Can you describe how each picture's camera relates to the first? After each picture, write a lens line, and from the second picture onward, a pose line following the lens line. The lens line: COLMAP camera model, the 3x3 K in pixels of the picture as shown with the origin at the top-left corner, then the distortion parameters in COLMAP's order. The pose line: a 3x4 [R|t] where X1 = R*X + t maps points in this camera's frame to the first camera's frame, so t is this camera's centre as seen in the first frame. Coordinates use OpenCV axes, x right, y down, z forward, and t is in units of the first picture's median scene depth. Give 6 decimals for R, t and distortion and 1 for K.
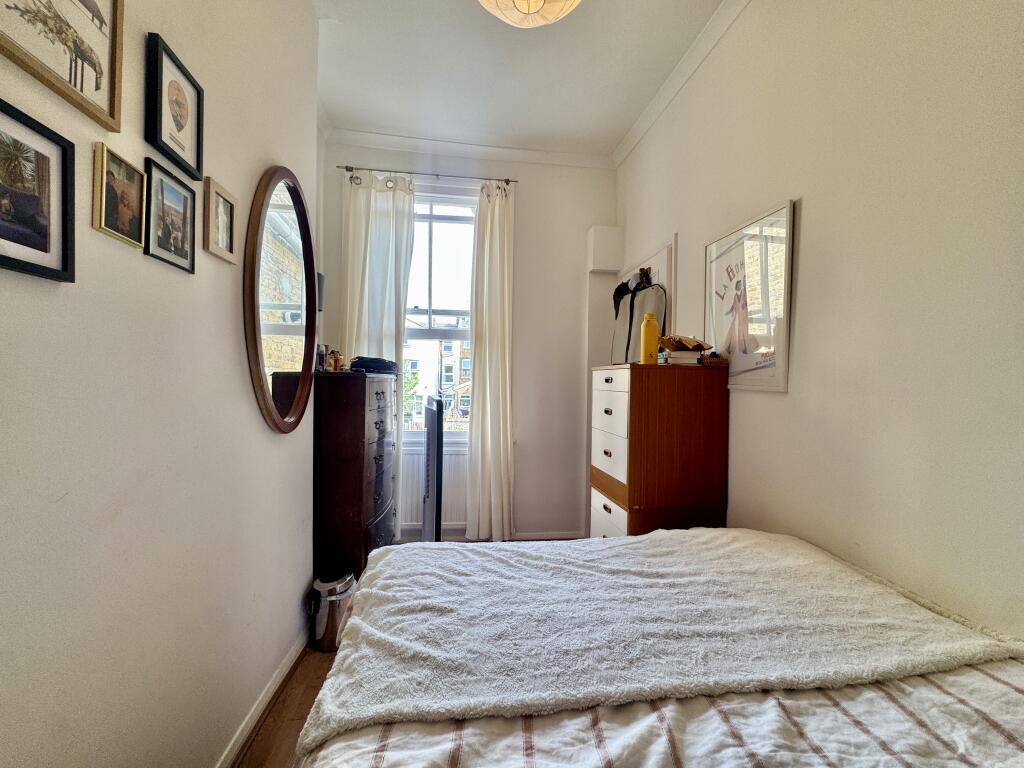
lens RADIAL K [[433.0, 0, 511.3], [0, 433.0, 381.6], [0, 0, 1]] dist [-0.000398, -0.000076]
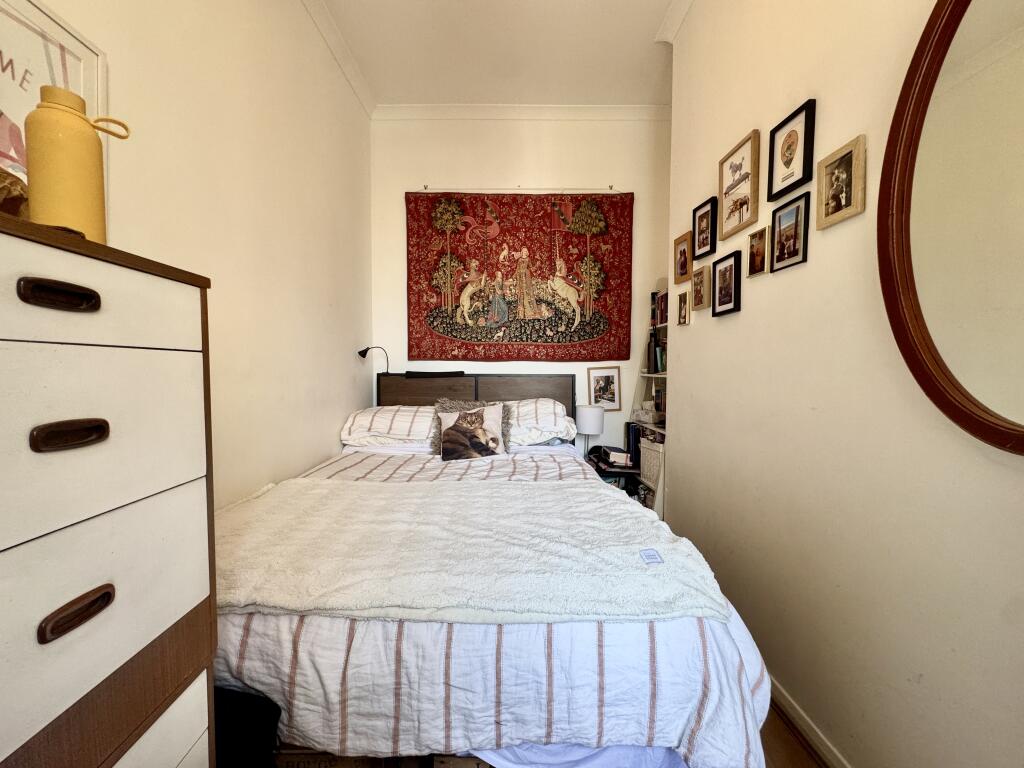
lens RADIAL K [[433.0, 0, 512.1], [0, 433.0, 382.1], [0, 0, 1]] dist [-0.000398, -0.000076]
pose [[-0.994405, -0.018555, 0.103993, -0.061947], [-0.015049, 0.999295, 0.034393, 0.064105], [-0.104558, 0.032635, -0.993983, 2.577952]]
